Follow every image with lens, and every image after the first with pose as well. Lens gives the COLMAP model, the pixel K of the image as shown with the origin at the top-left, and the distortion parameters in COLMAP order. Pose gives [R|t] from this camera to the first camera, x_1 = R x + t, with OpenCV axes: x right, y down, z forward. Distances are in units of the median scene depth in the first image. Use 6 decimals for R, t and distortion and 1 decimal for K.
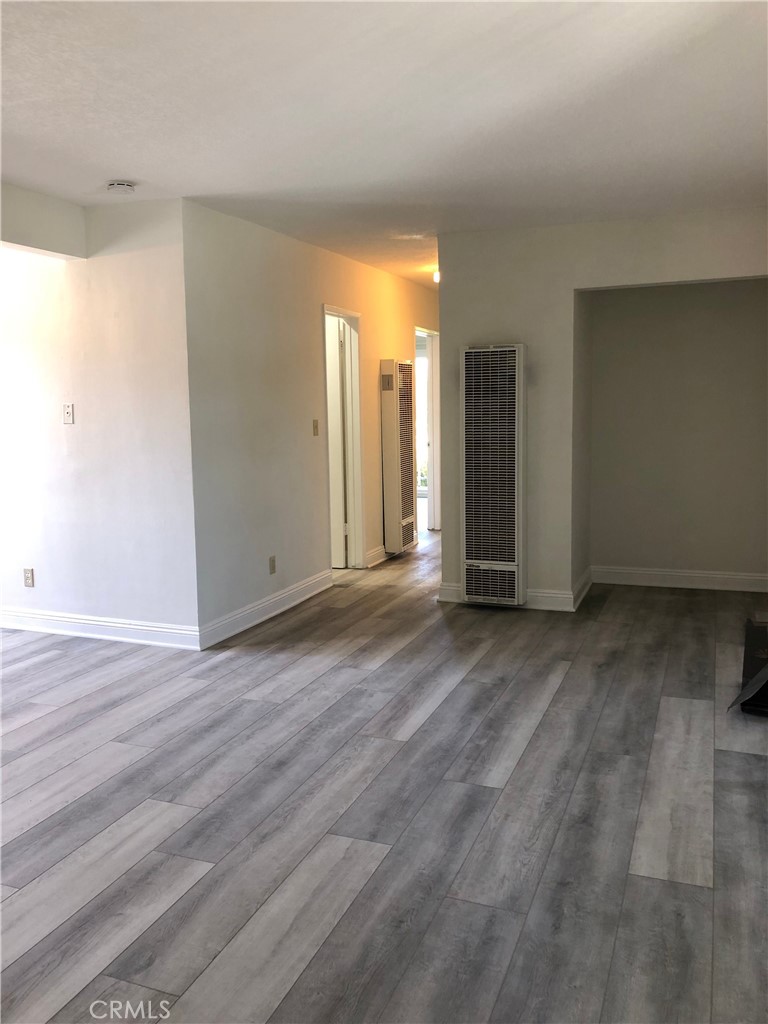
lens RADIAL K [[832.2, 0, 384.0], [0, 832.2, 512.0], [0, 0, 1]] dist [0.007563, 0.001730]
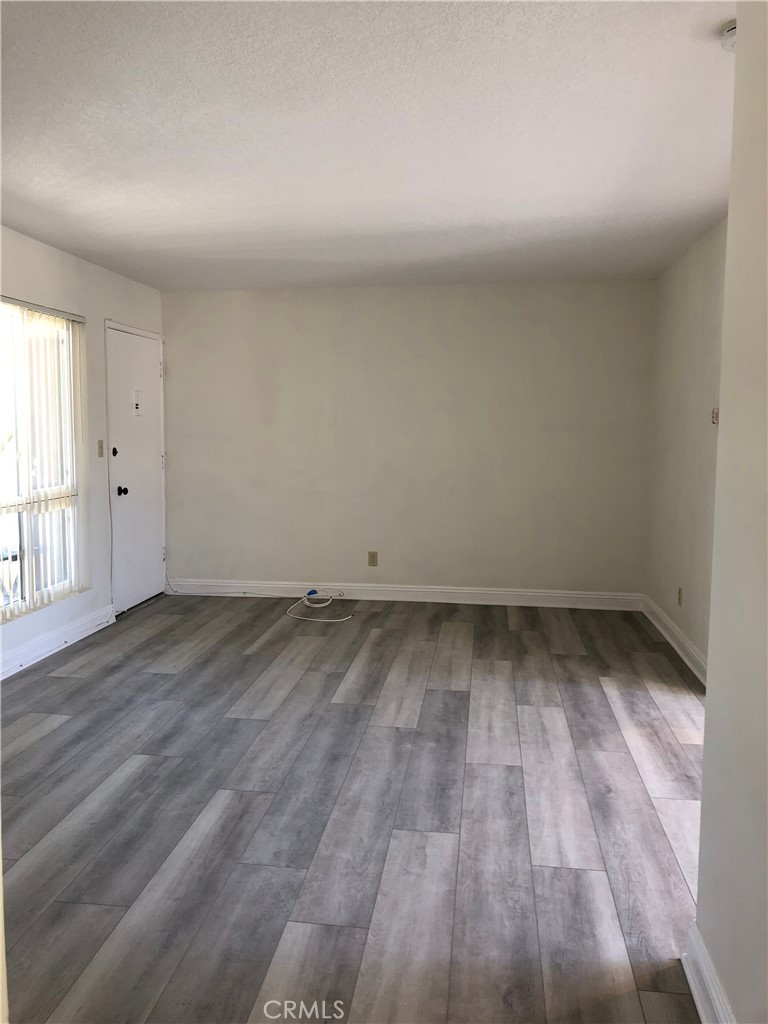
lens RADIAL K [[832.2, 0, 384.0], [0, 832.2, 512.0], [0, 0, 1]] dist [0.007563, 0.001730]
pose [[-0.968152, 0.034517, -0.247973, 0.066468], [-0.025951, 0.971280, 0.236522, -0.246629], [0.249015, 0.235424, -0.939450, 1.786887]]
